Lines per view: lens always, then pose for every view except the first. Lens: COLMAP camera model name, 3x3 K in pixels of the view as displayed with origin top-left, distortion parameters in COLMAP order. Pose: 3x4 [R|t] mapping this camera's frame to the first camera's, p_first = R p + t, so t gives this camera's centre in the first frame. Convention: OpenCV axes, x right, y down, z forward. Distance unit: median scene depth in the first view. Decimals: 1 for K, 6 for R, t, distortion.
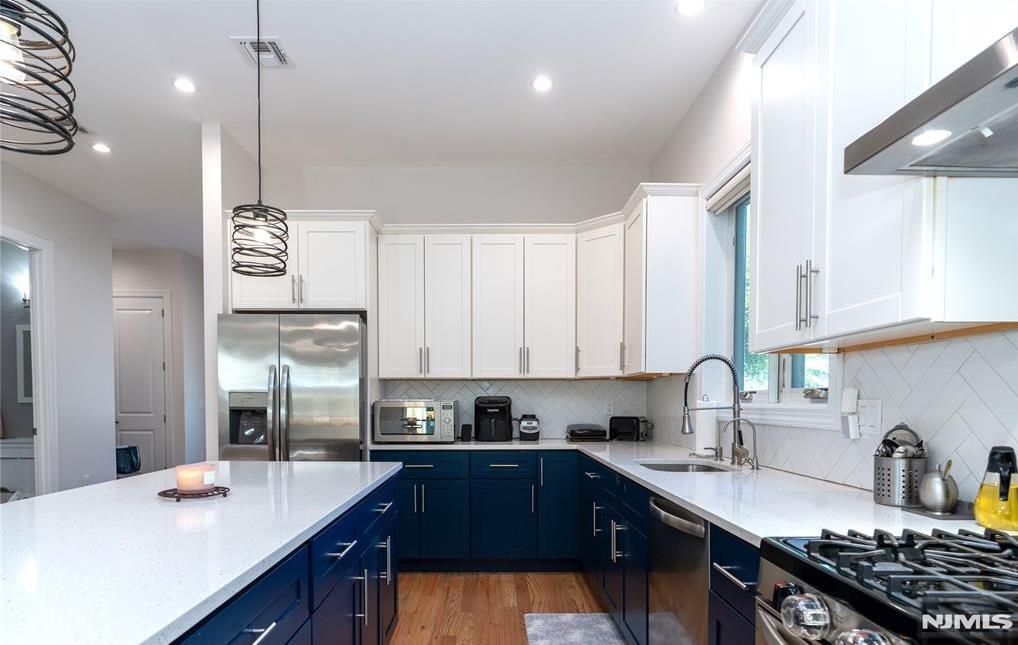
lens RADIAL K [[559.5, 0, 506.3], [0, 559.5, 343.9], [0, 0, 1]] dist [0.029936, -0.000080]
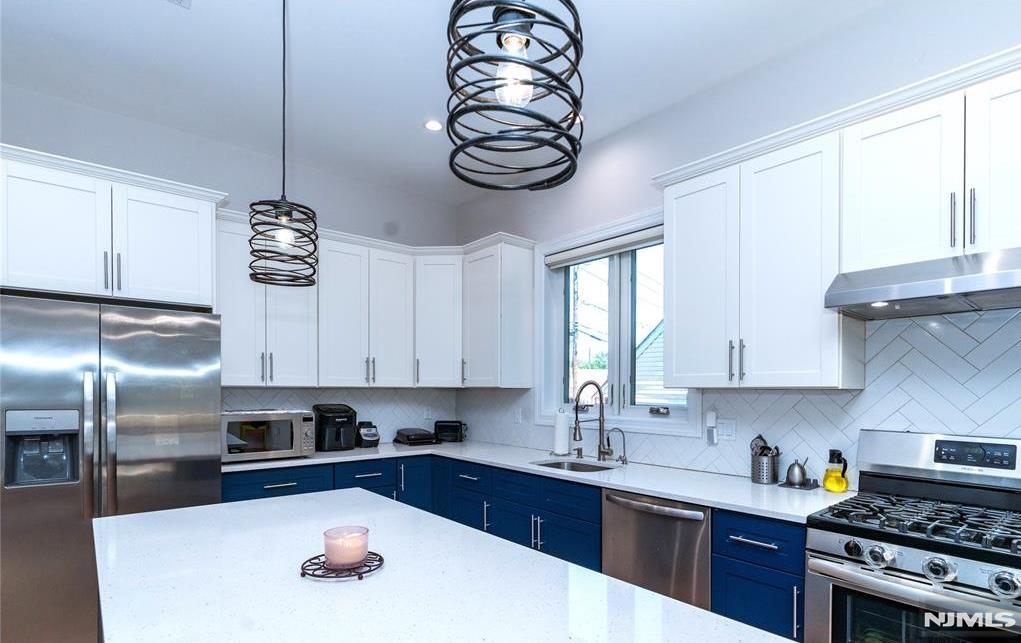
lens RADIAL K [[501.5, 0, 510.5], [0, 501.5, 321.5], [0, 0, 1]] dist [-0.000678, -0.000260]
pose [[0.776277, 0.090446, 0.623870, -0.390213], [-0.071821, 0.995899, -0.055015, -0.030079], [-0.626287, -0.002100, 0.779590, 0.120387]]
